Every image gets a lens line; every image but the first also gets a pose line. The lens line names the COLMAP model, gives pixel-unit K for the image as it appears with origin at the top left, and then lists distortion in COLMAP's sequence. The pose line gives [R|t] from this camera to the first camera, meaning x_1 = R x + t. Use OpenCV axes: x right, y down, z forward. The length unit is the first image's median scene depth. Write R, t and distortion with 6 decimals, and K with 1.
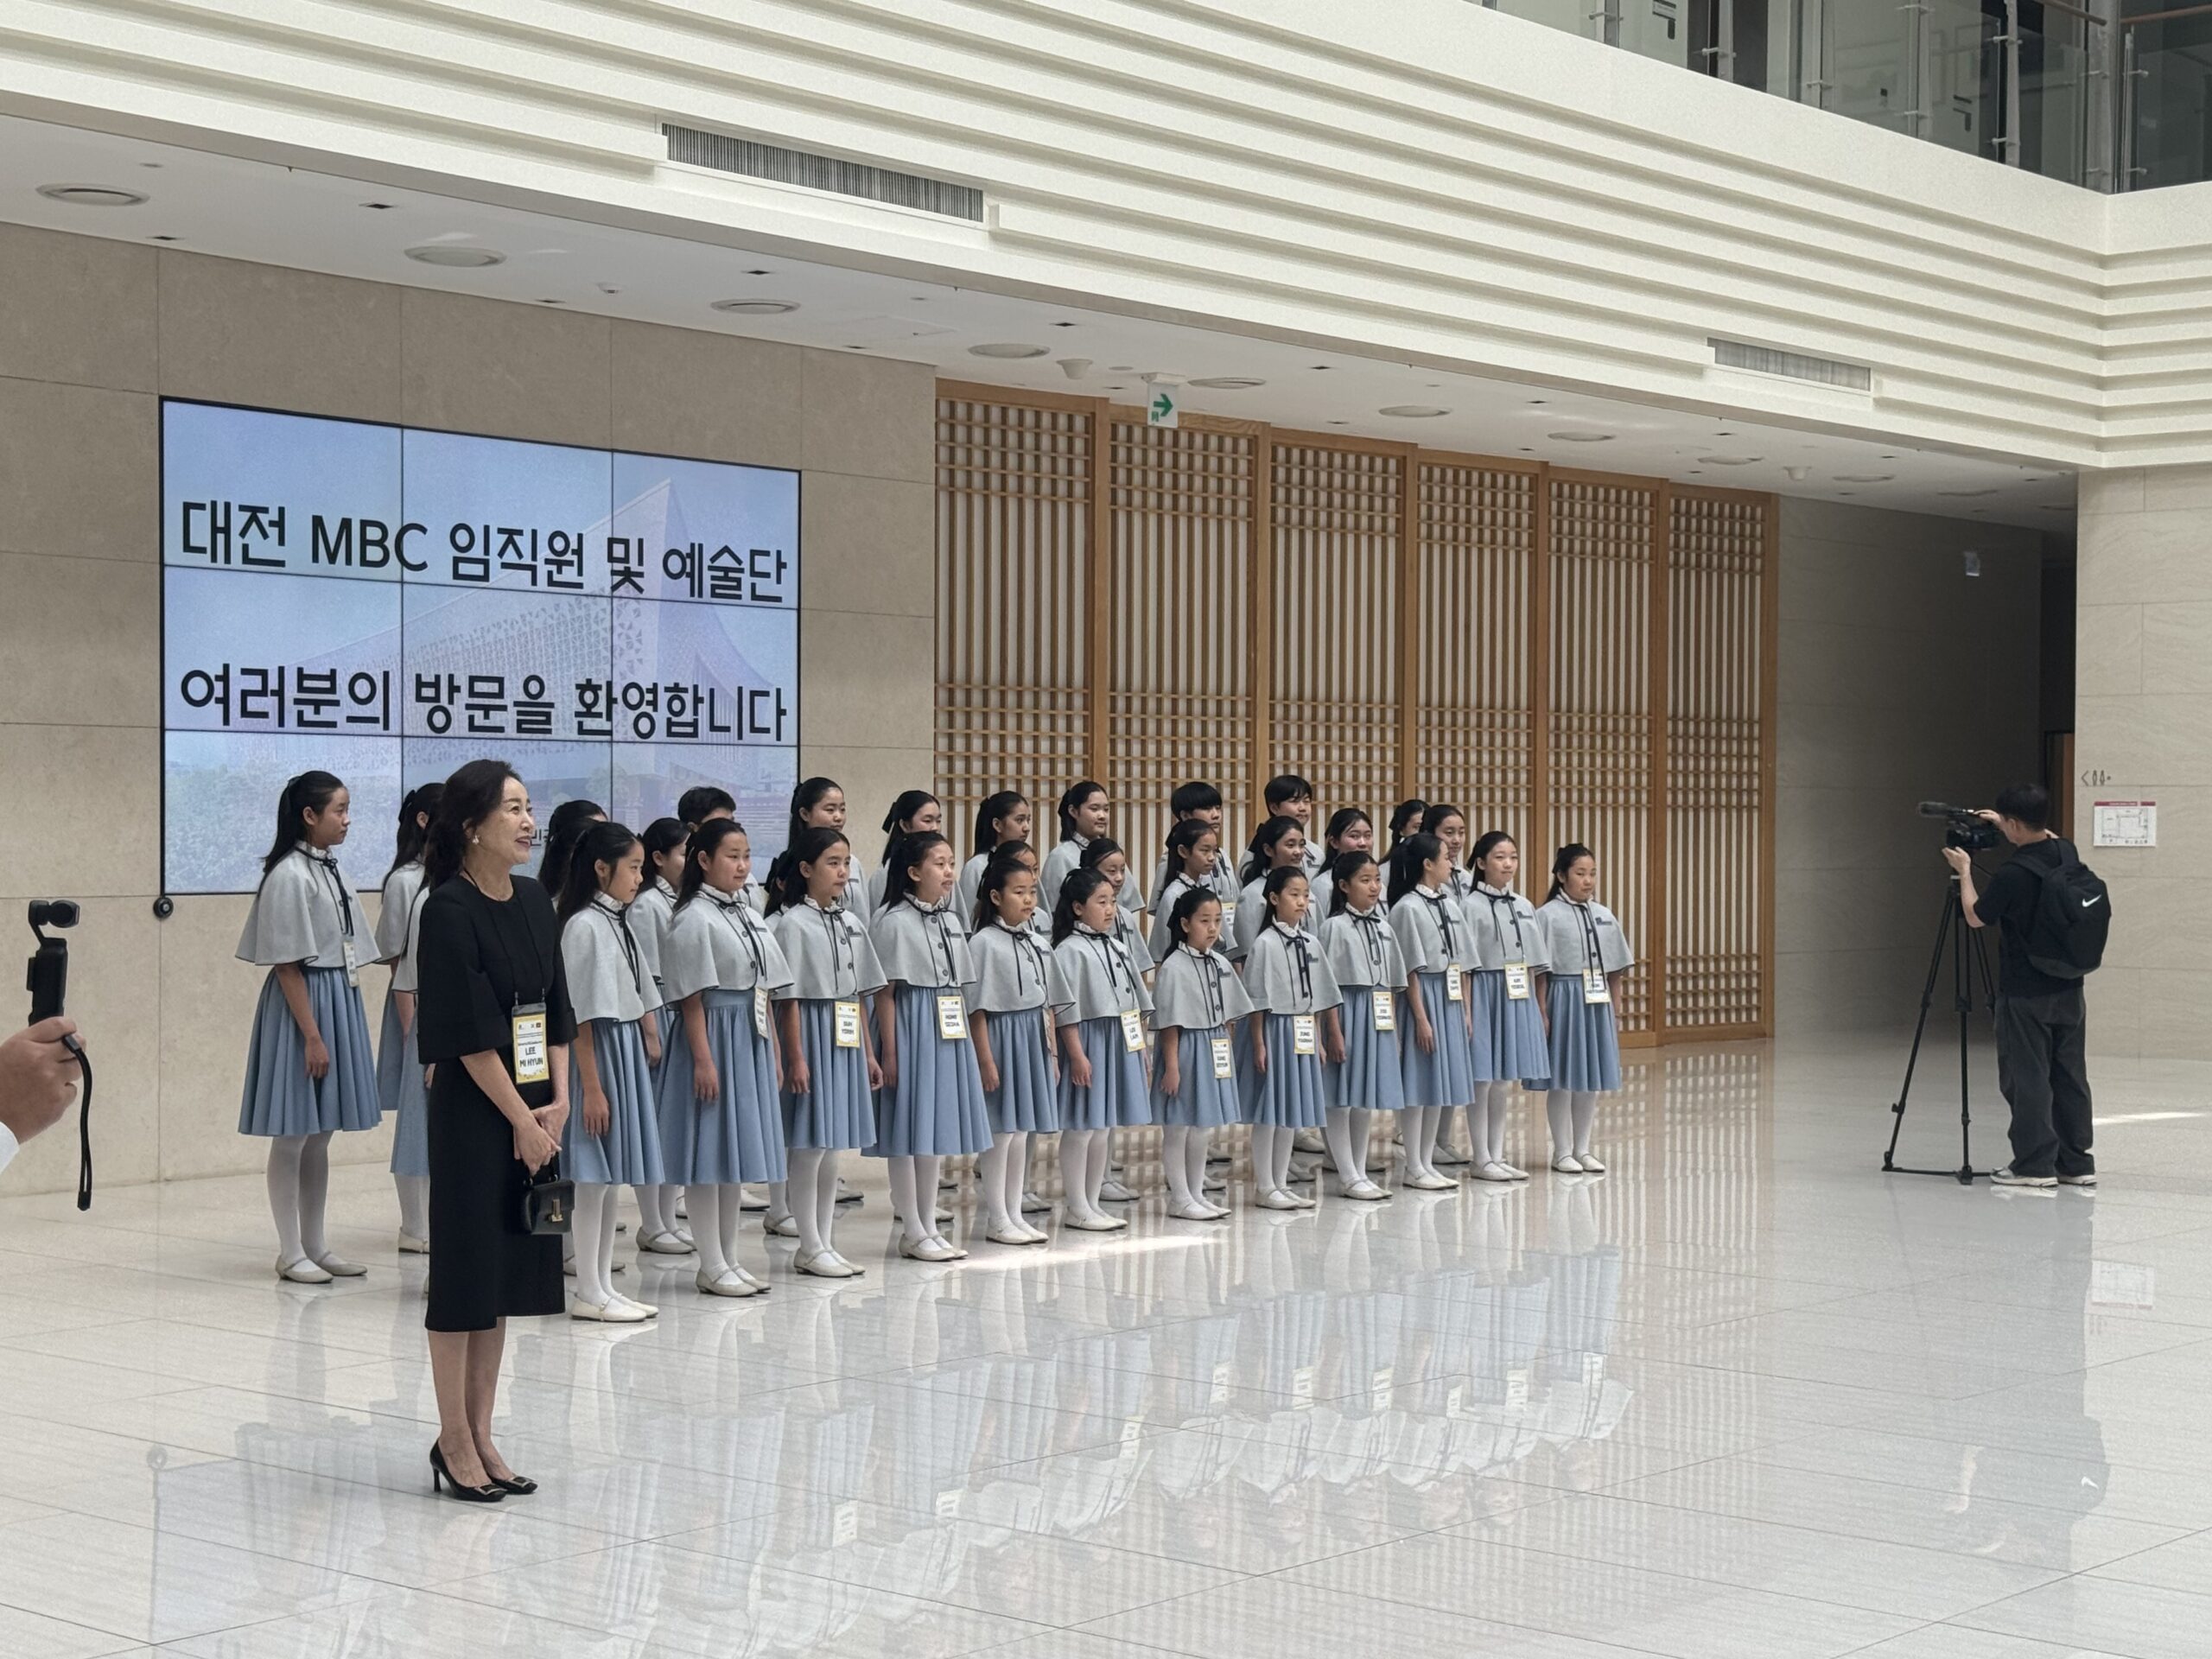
lens RADIAL K [[3434.3, 0, 1119.4], [0, 3434.3, 834.5], [0, 0, 1]] dist [0.152613, 0.000000]
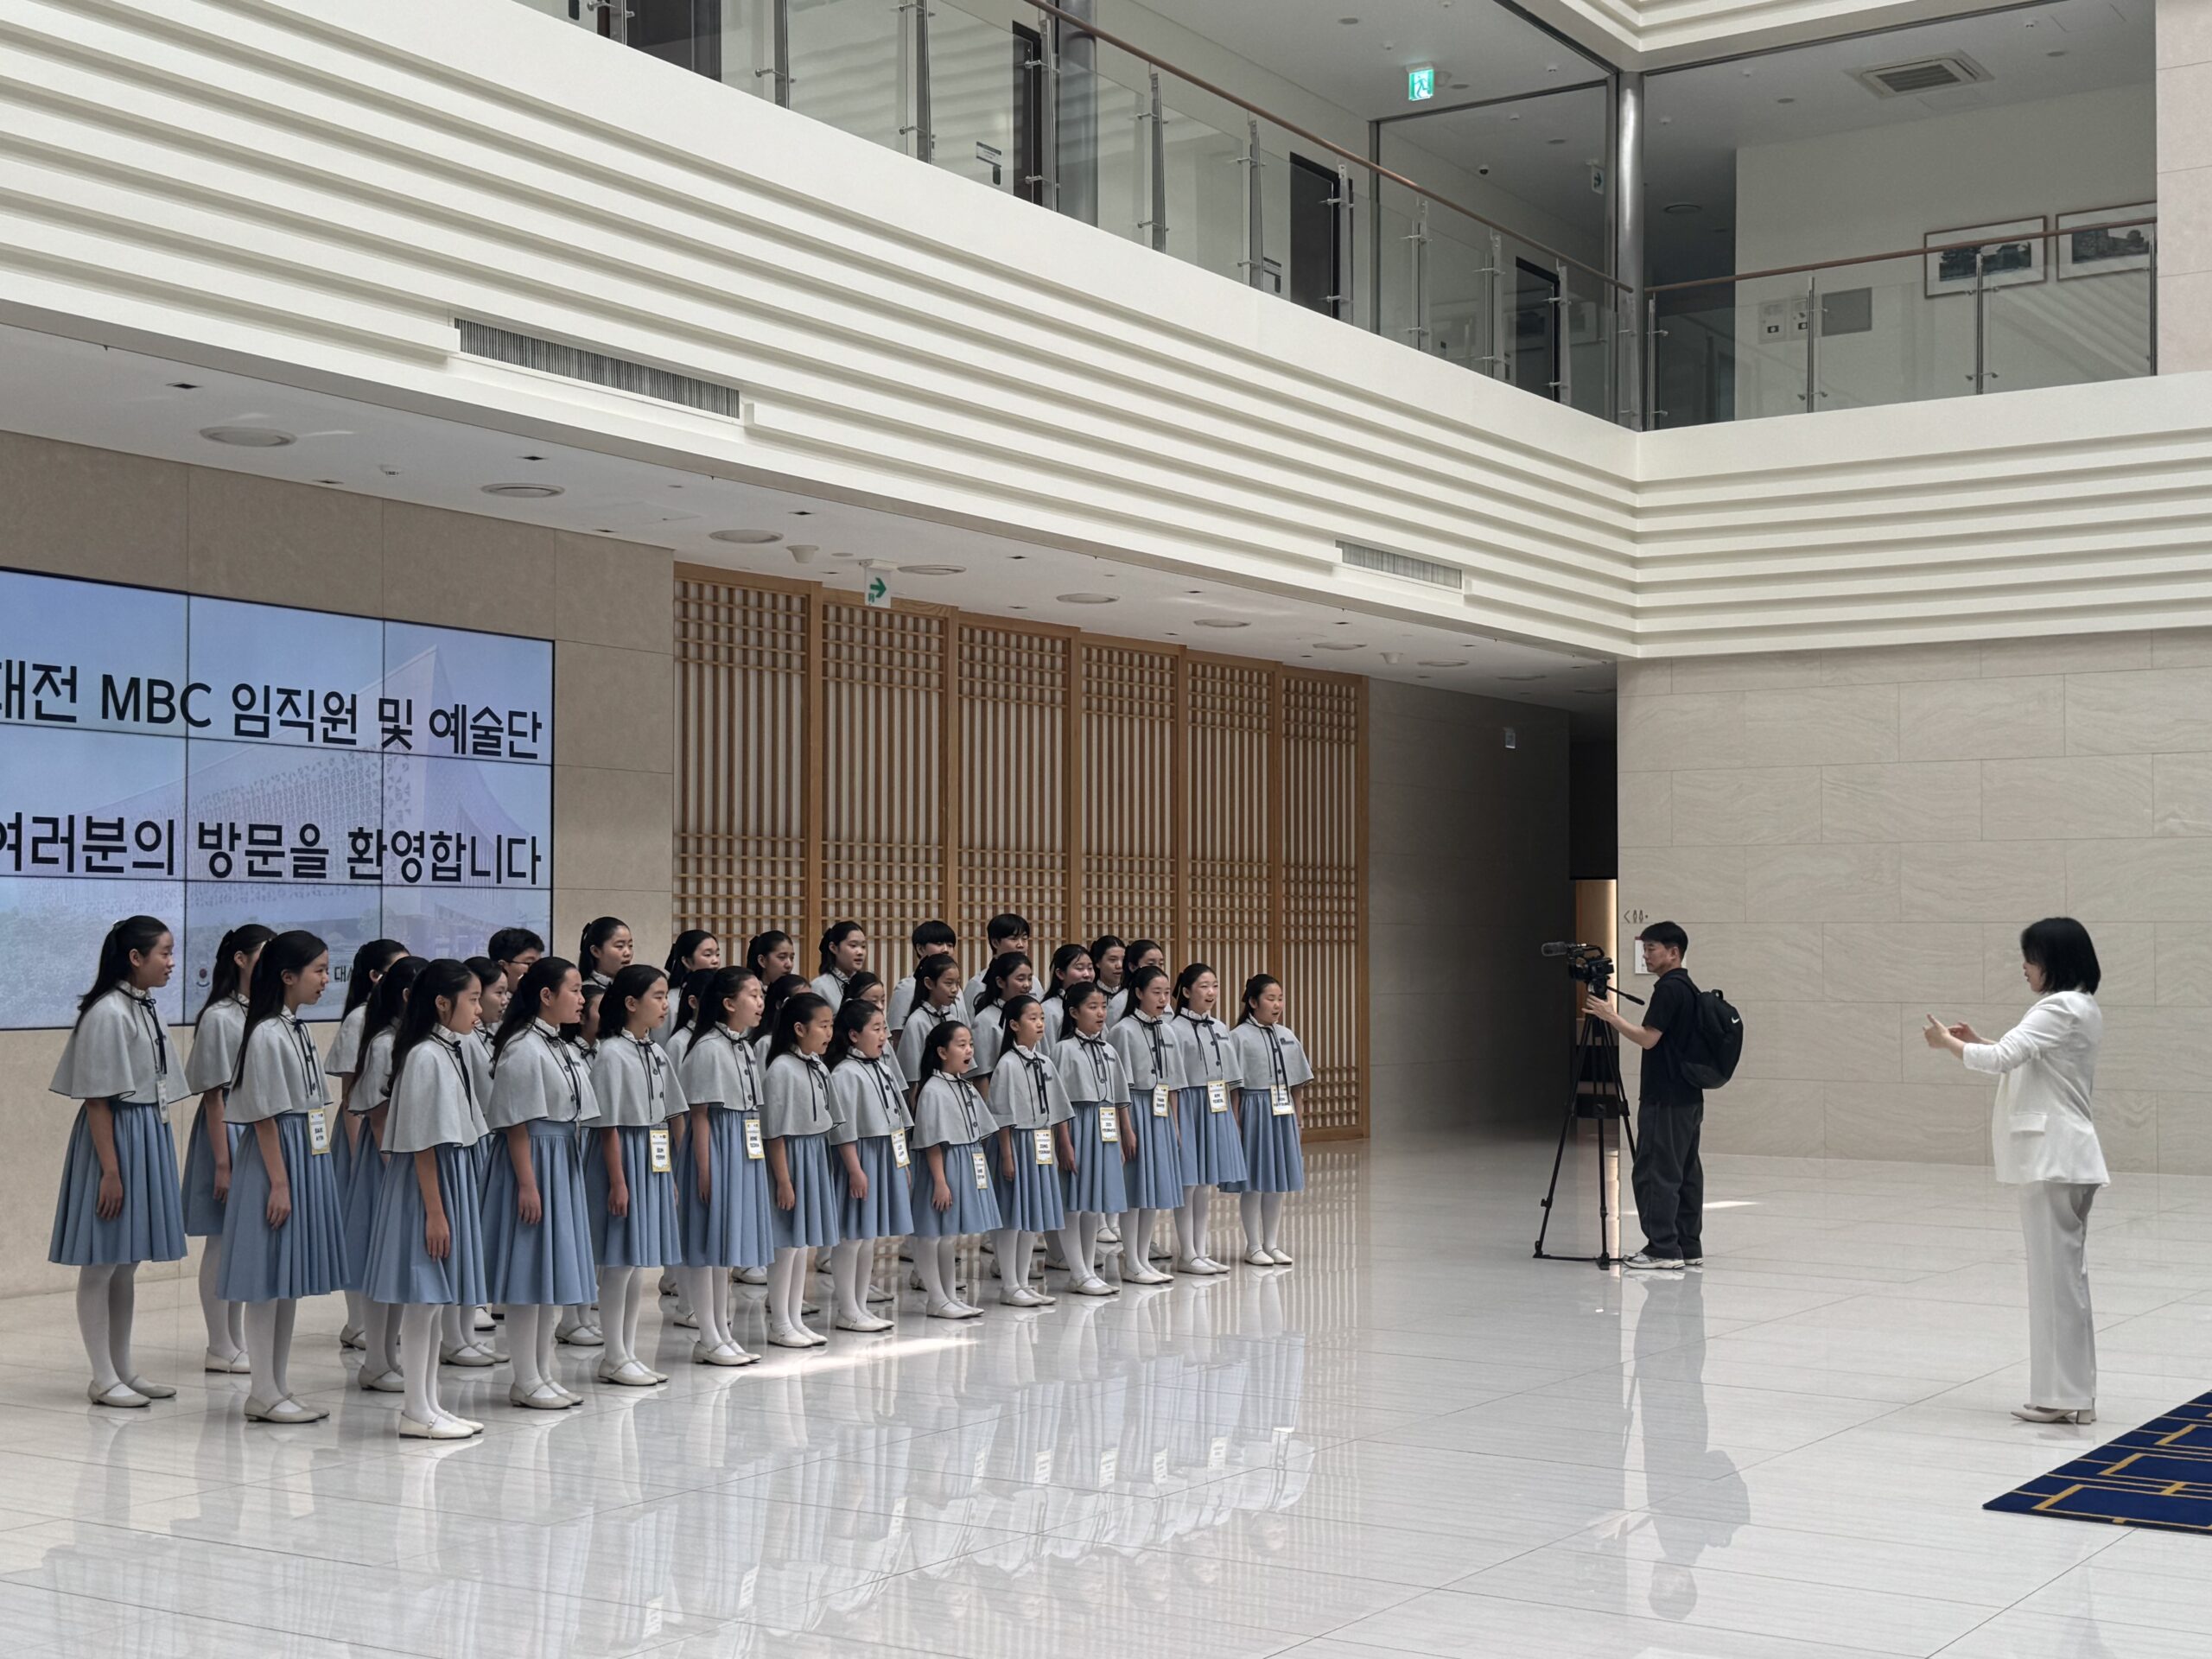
lens RADIAL K [[2875.3, 0, 1125.9], [0, 2875.3, 848.0], [0, 0, 1]] dist [0.123003, 0.000000]
pose [[0.990507, 0.000923, 0.137463, -0.041957], [0.004716, 0.999161, -0.040693, -0.000348], [-0.137385, 0.040955, 0.989671, 0.063645]]
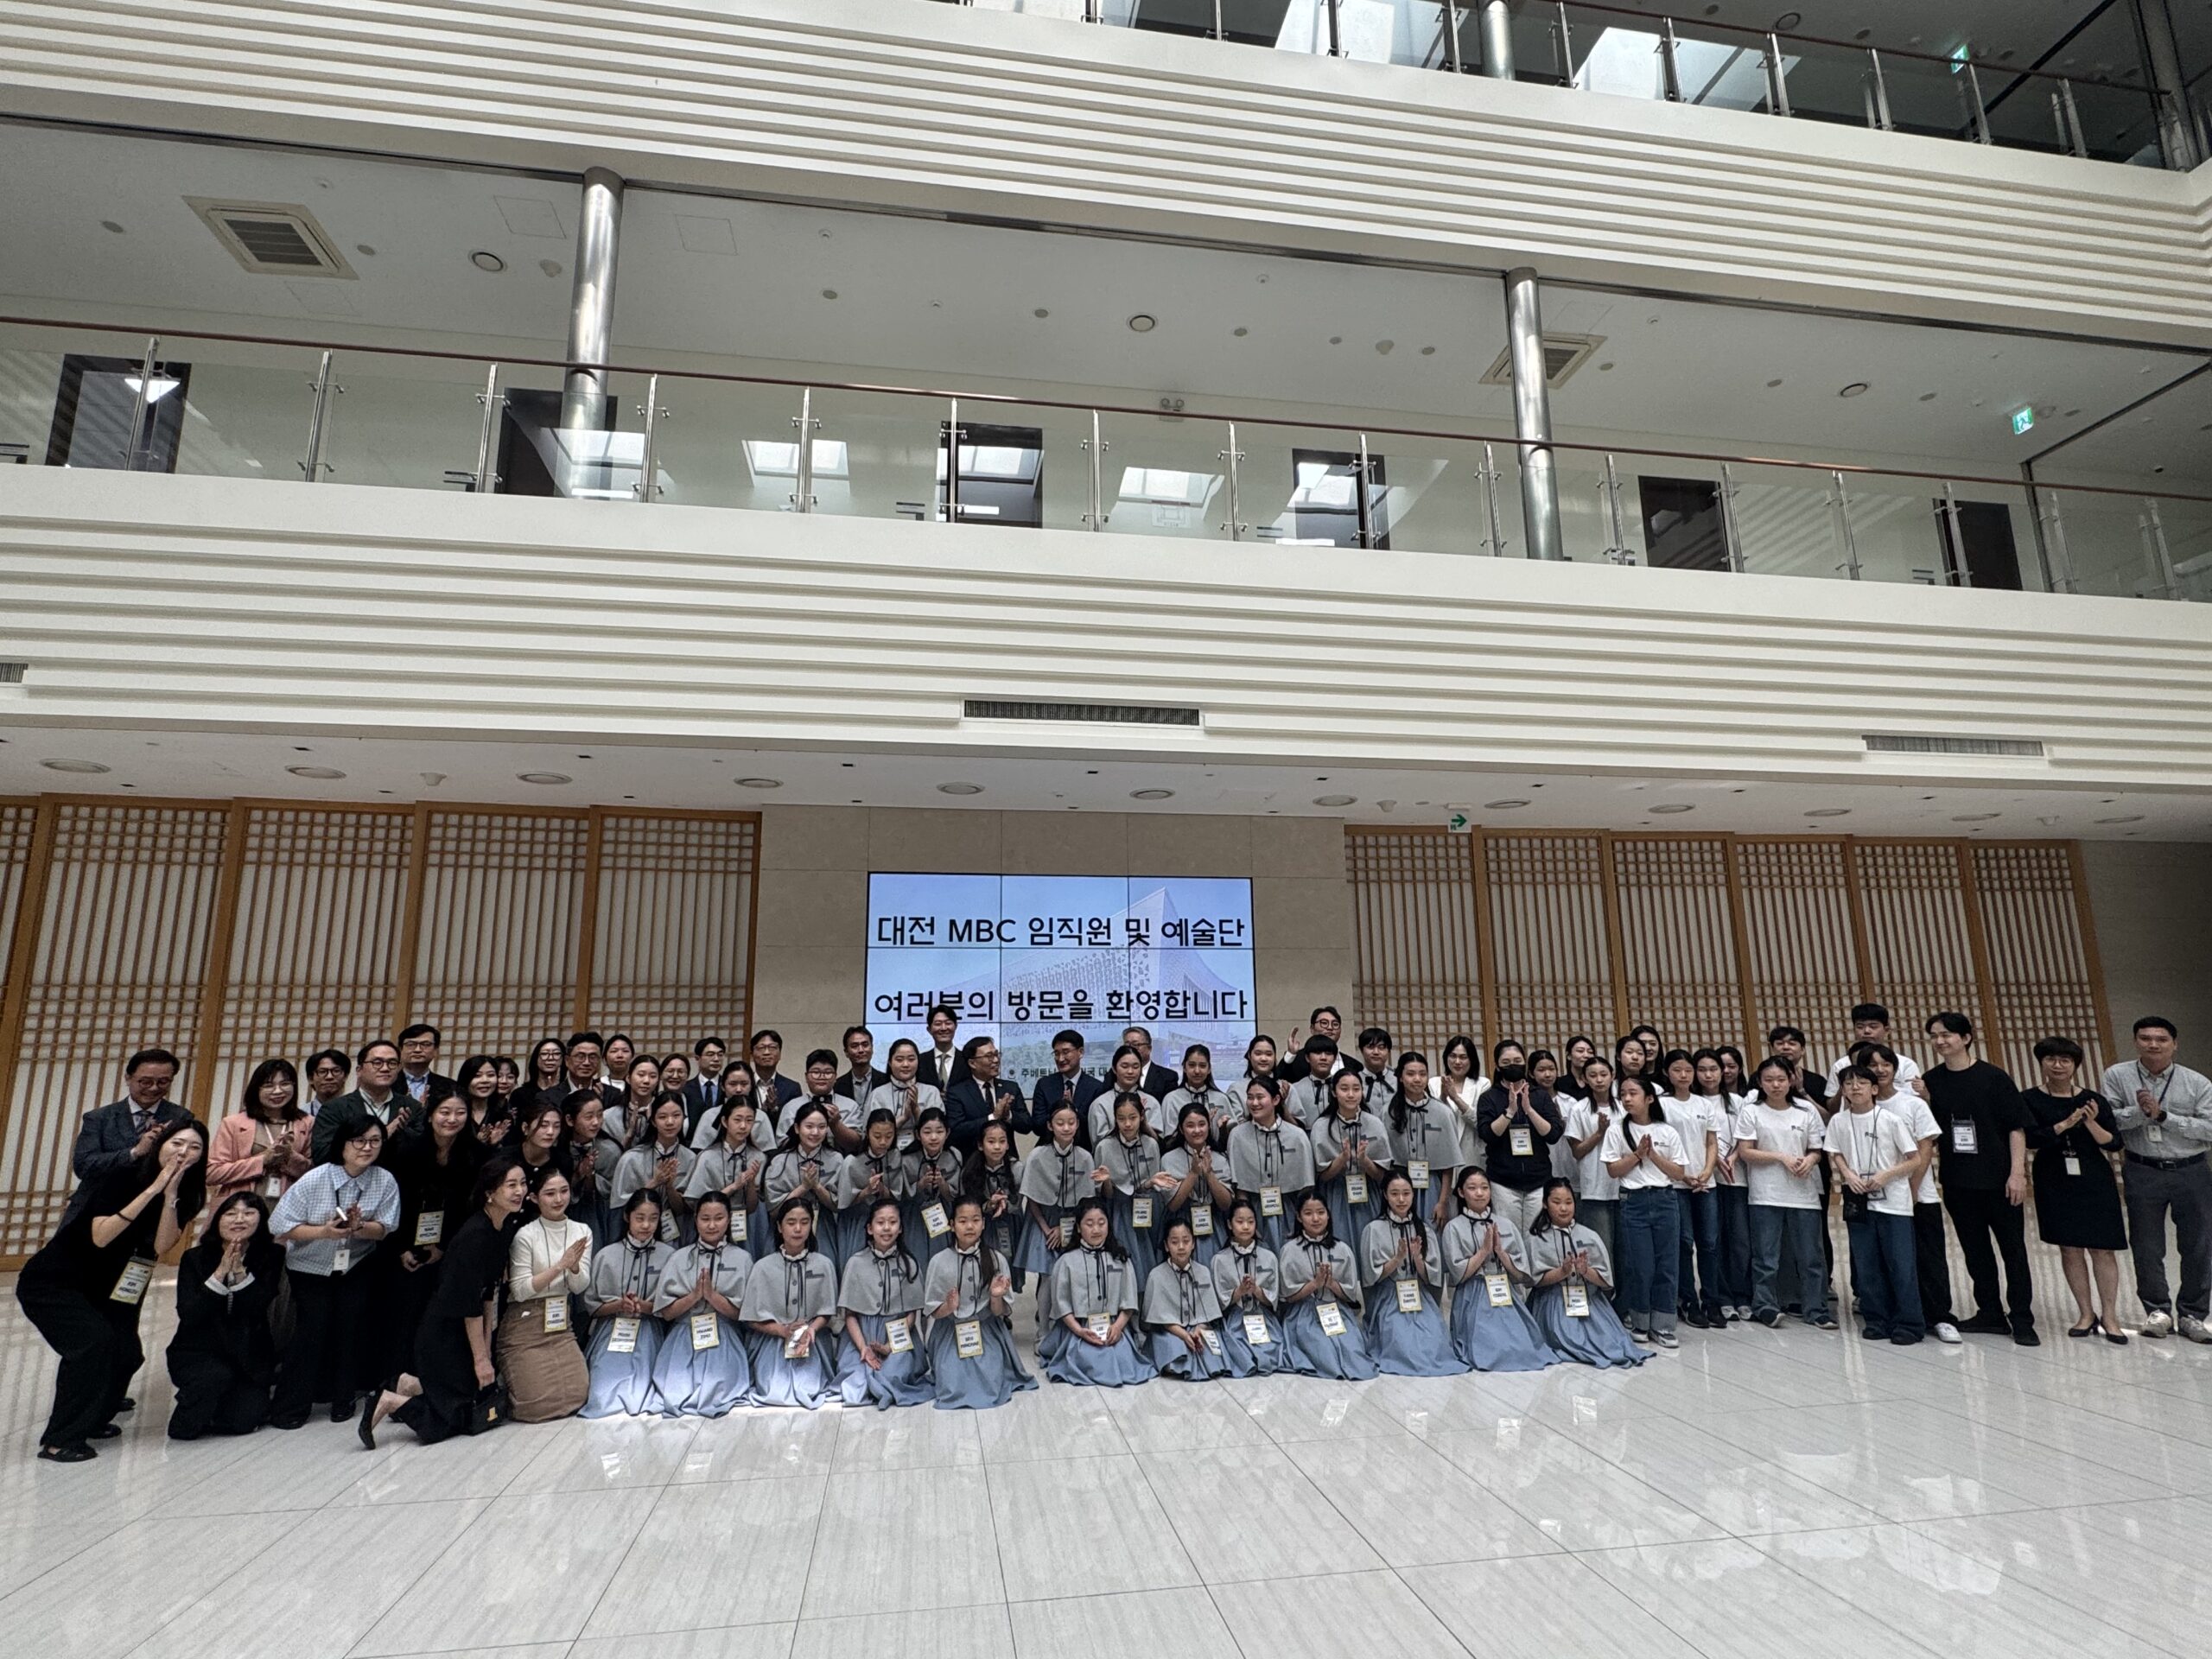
lens RADIAL K [[1204.8, 0, 1146.9], [0, 1204.8, 853.1], [0, 0, 1]] dist [-0.001489, -0.004336]
pose [[0.769357, -0.119483, -0.627546, 0.319119], [0.011596, 0.984803, -0.173287, -0.002311], [0.638714, 0.126043, 0.759051, 0.488261]]
